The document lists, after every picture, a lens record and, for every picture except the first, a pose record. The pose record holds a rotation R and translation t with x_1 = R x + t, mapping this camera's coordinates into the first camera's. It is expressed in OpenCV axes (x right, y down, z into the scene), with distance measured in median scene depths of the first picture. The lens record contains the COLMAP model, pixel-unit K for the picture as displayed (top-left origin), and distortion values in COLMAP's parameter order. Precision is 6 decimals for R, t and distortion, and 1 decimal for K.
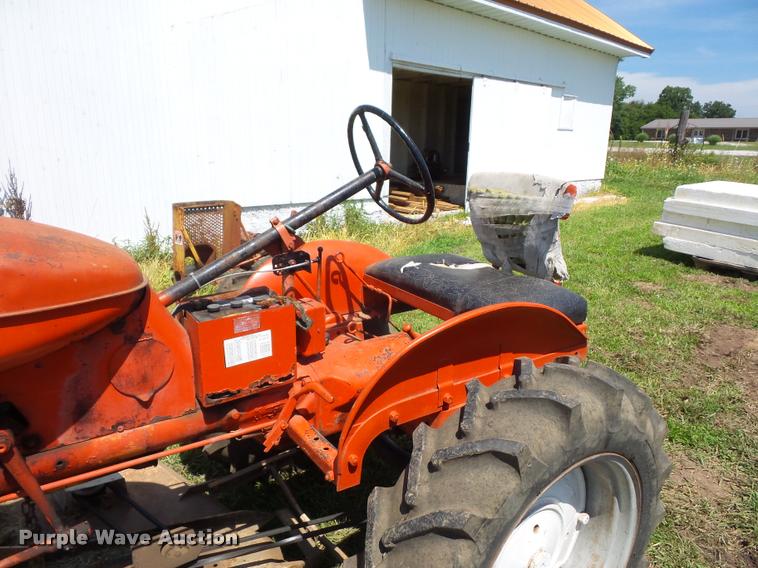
lens RADIAL K [[527.2, 0, 381.3], [0, 527.2, 287.0], [0, 0, 1]] dist [0.012135, -0.014766]
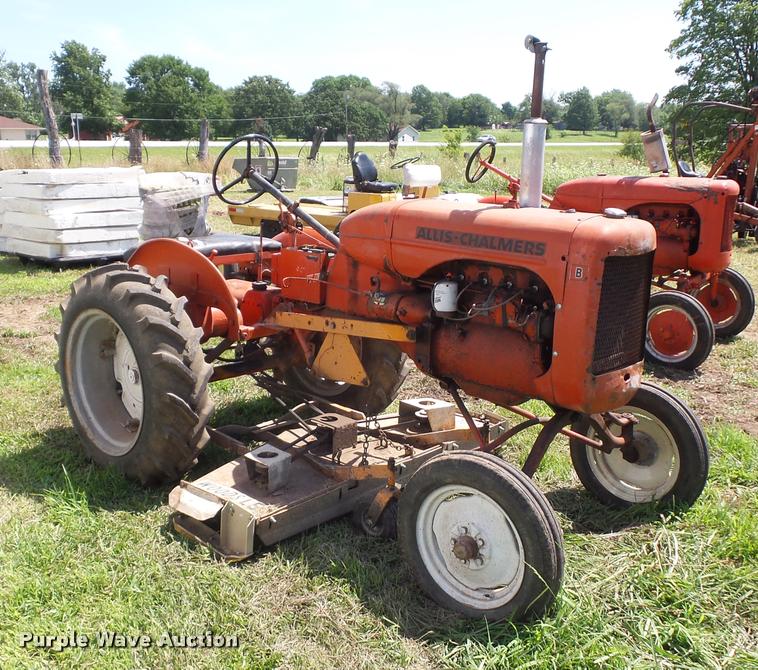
lens RADIAL K [[847.3, 0, 379.7], [0, 847.3, 354.4], [0, 0, 1]] dist [0.019674, 0.000000]
pose [[-0.200652, -0.275157, 0.940227, -2.845630], [0.257904, 0.911055, 0.321658, -0.470090], [-0.945106, 0.307030, -0.111841, 1.127020]]
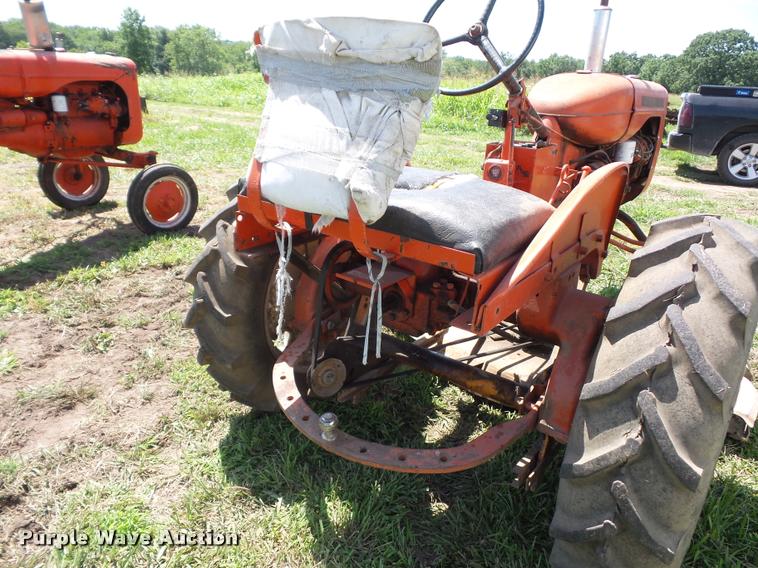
lens RADIAL K [[527.2, 0, 380.3], [0, 527.2, 285.3], [0, 0, 1]] dist [0.012135, -0.014766]
pose [[-0.947914, 0.038663, -0.316171, 0.510971], [-0.164896, 0.789681, 0.590942, -0.412066], [0.272521, 0.612298, -0.742175, 2.014516]]
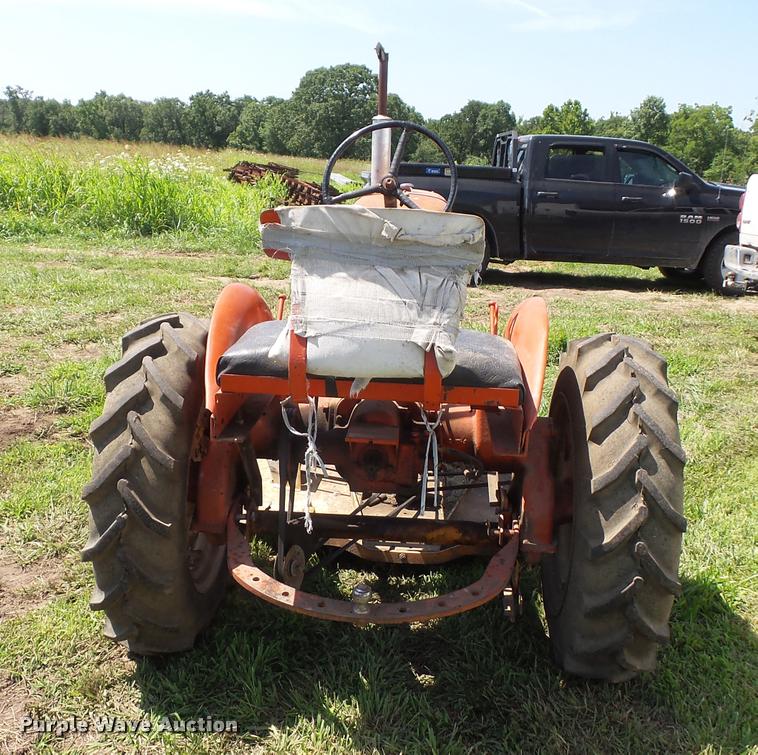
lens RADIAL K [[909.5, 0, 383.2], [0, 909.5, 405.9], [0, 0, 1]] dist [0.036348, 0.000000]
pose [[-0.620761, 0.152731, -0.768979, 1.411476], [-0.278592, 0.873854, 0.398455, -0.550934], [0.732832, 0.461576, -0.499905, 2.091880]]
